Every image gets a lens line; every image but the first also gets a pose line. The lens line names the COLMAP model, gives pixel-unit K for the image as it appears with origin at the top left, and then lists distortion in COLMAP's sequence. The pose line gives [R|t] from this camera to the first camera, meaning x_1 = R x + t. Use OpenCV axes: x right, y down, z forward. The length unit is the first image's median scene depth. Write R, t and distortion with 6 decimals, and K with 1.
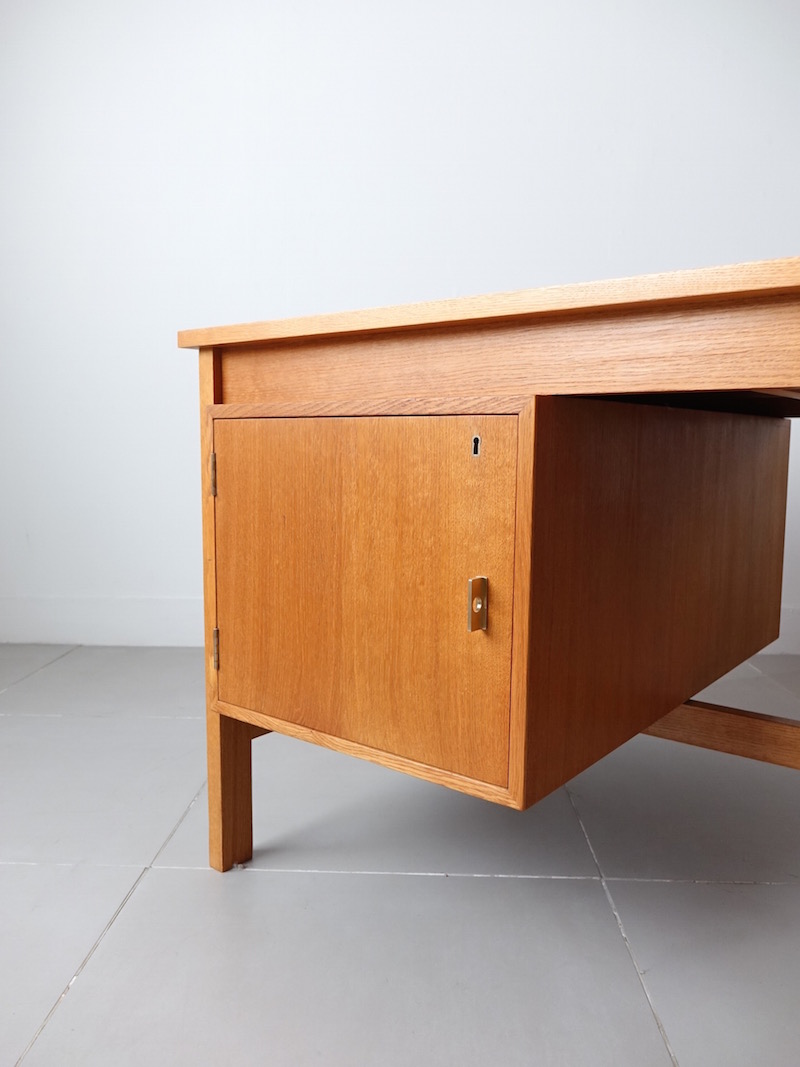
lens RADIAL K [[829.0, 0, 399.0], [0, 829.0, 528.5], [0, 0, 1]] dist [0.012557, -0.022025]
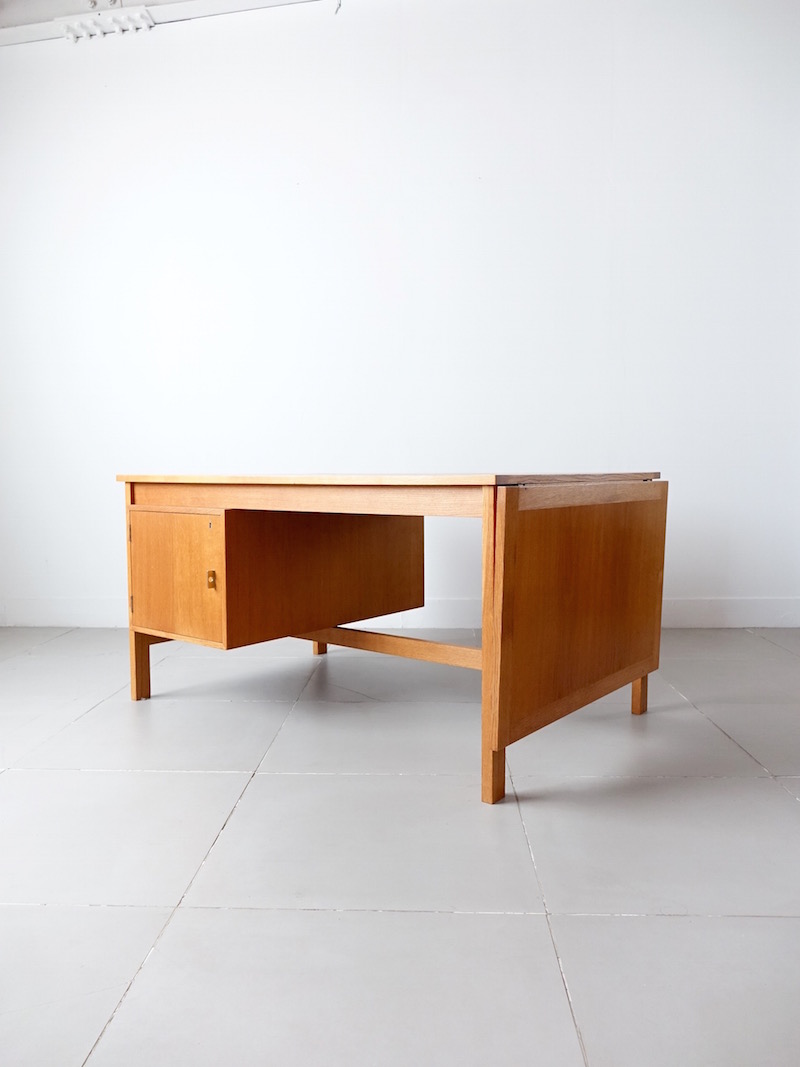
lens RADIAL K [[829.0, 0, 401.1], [0, 829.0, 515.8], [0, 0, 1]] dist [0.012557, -0.022025]
pose [[0.999926, -0.012156, -0.000512, 0.687524], [0.012121, 0.998954, -0.044097, 0.003862], [0.001048, 0.044088, 0.999027, -1.729970]]
